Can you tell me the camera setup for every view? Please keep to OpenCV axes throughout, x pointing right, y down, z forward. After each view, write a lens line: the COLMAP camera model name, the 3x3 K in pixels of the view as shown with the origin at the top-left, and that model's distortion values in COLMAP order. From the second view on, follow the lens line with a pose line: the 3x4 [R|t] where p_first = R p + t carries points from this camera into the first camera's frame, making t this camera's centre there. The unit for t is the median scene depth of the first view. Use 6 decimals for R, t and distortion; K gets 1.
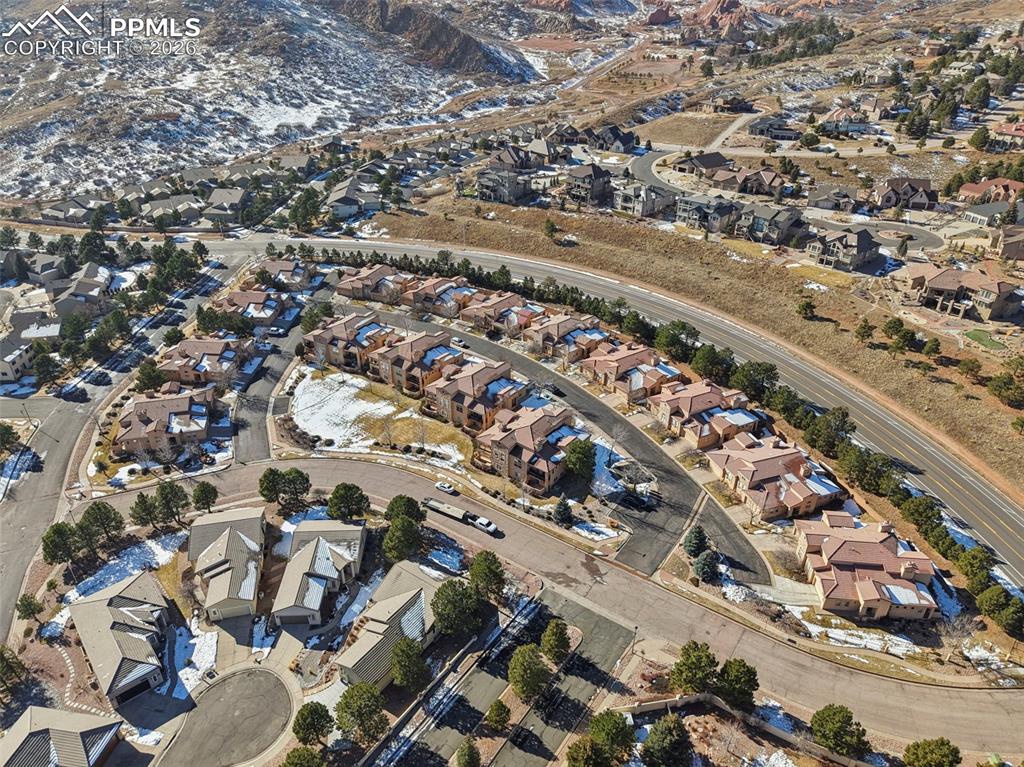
lens RADIAL K [[689.9, 0, 506.9], [0, 689.9, 386.8], [0, 0, 1]] dist [0.019808, -0.021246]
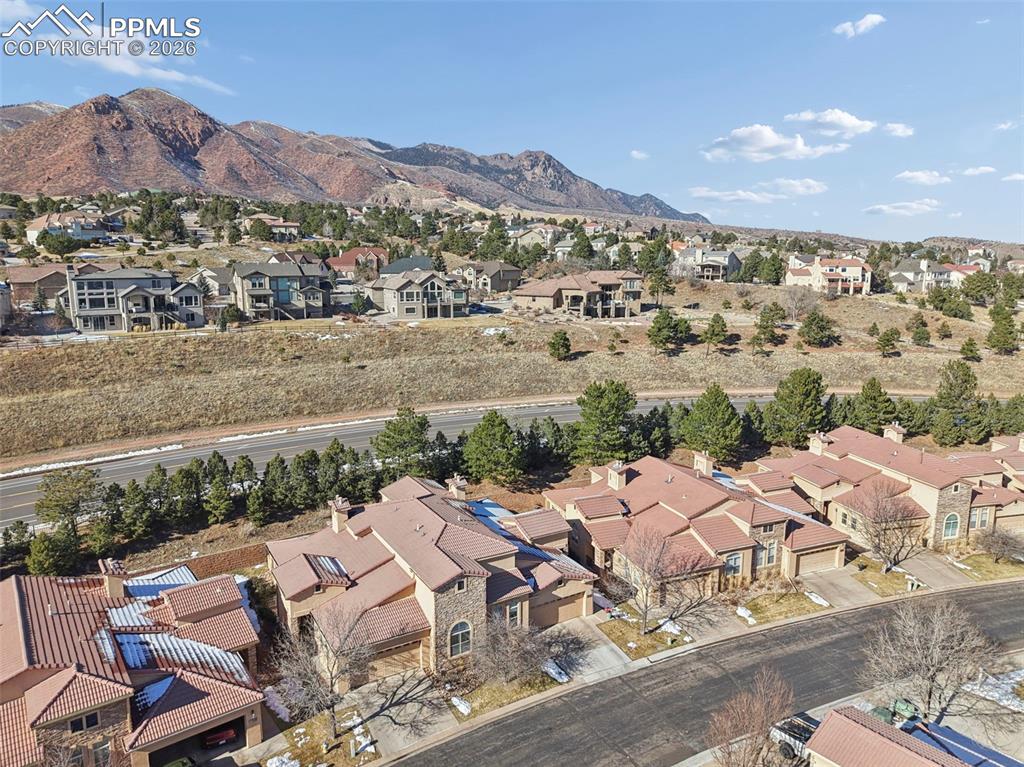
lens RADIAL K [[695.9, 0, 512.0], [0, 695.9, 383.5], [0, 0, 1]] dist [0.027212, -0.031917]
pose [[0.215414, -0.191313, 0.957599, -0.108154], [0.490240, 0.869279, 0.063387, -0.097119], [-0.844548, 0.455799, 0.281044, 0.600472]]
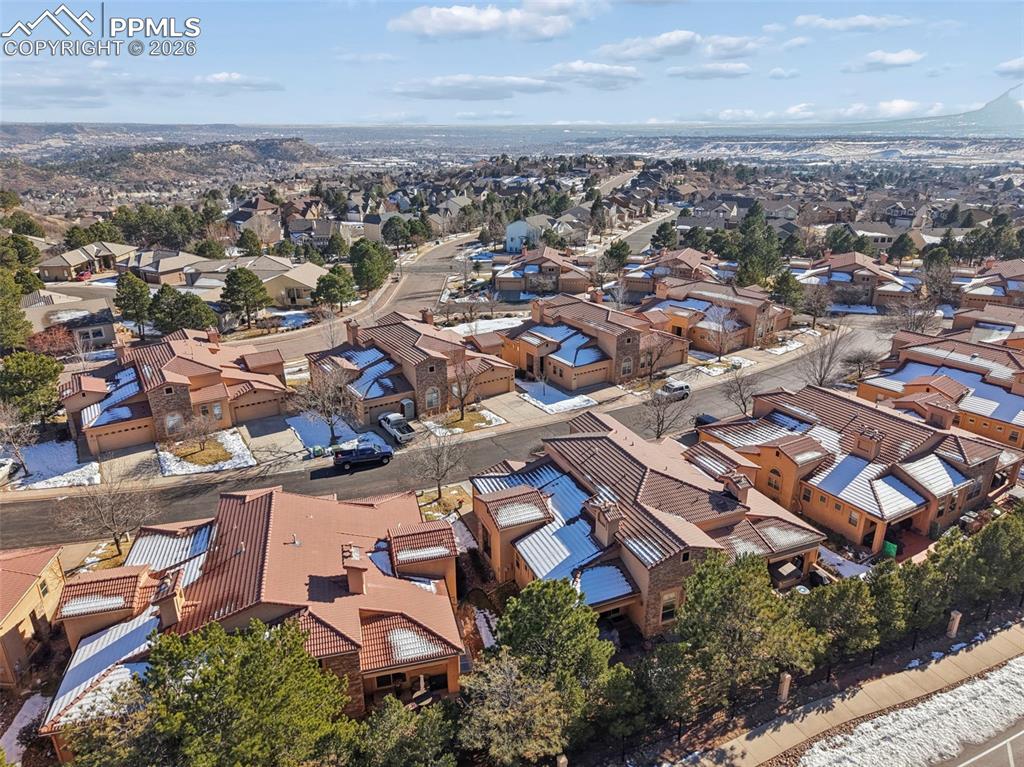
lens RADIAL K [[689.9, 0, 506.9], [0, 689.9, 386.8], [0, 0, 1]] dist [0.019808, -0.021246]
pose [[-0.344496, 0.335036, -0.876968, 0.218331], [-0.472027, 0.745662, 0.470296, -0.148860], [0.811488, 0.575968, -0.098731, 0.667984]]
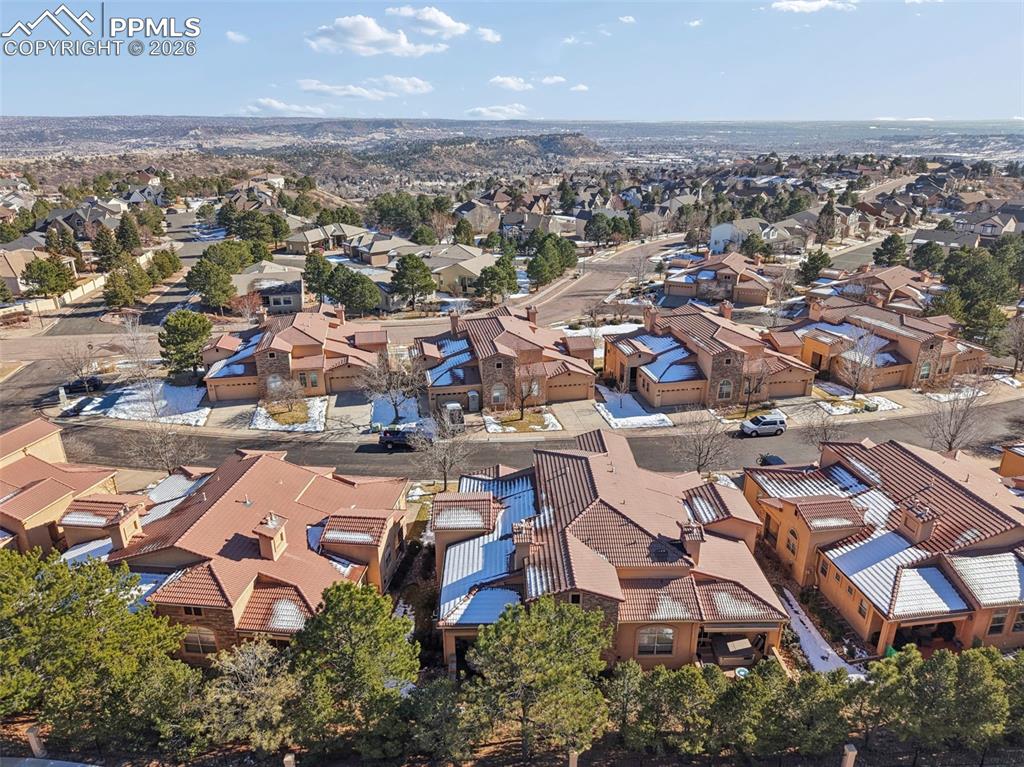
lens RADIAL K [[689.9, 0, 506.9], [0, 689.9, 386.8], [0, 0, 1]] dist [0.019808, -0.021246]
pose [[-0.665939, 0.269454, -0.695643, 0.179308], [-0.375918, 0.684238, 0.624903, -0.177312], [0.644368, 0.677653, -0.354368, 0.716056]]
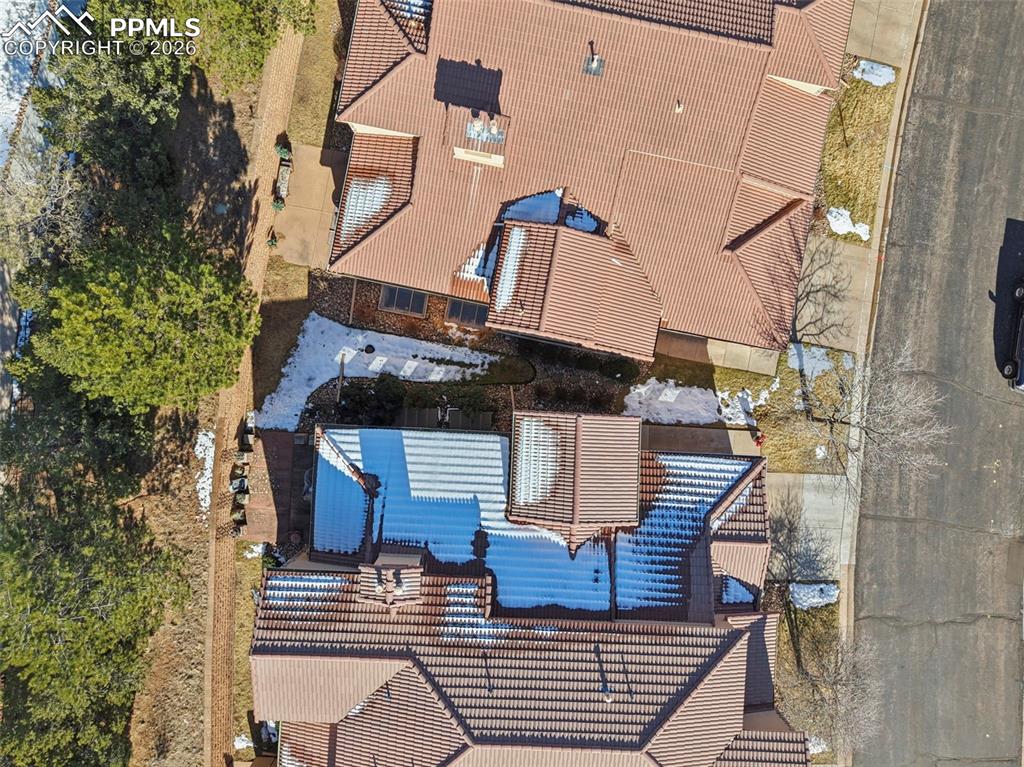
lens RADIAL K [[676.1, 0, 521.9], [0, 676.1, 382.3], [0, 0, 1]] dist [0.000953, -0.000959]
pose [[-0.699502, -0.714539, -0.011463, 0.090566], [0.341662, -0.348474, 0.872830, -0.122304], [-0.627665, 0.606630, 0.487889, 0.623404]]
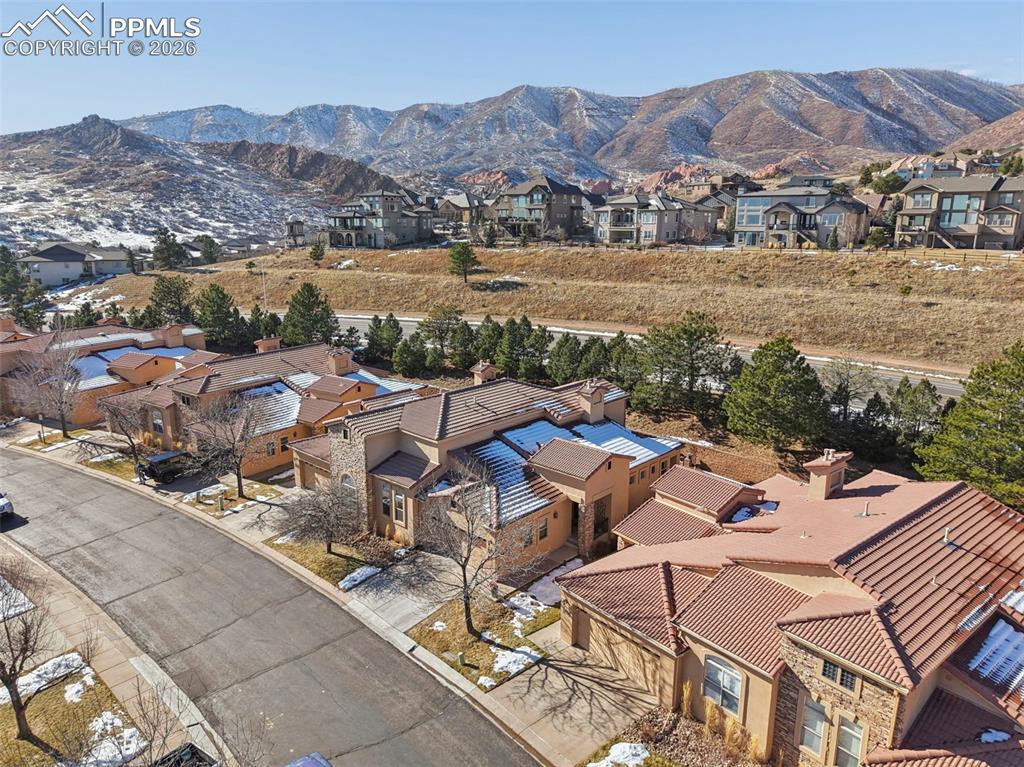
lens RADIAL K [[689.9, 0, 506.9], [0, 689.9, 386.8], [0, 0, 1]] dist [0.019808, -0.021246]
pose [[0.997301, -0.023497, 0.069564, 0.052452], [0.042410, 0.957735, -0.284508, -0.021632], [-0.059938, 0.286690, 0.956147, 0.534522]]
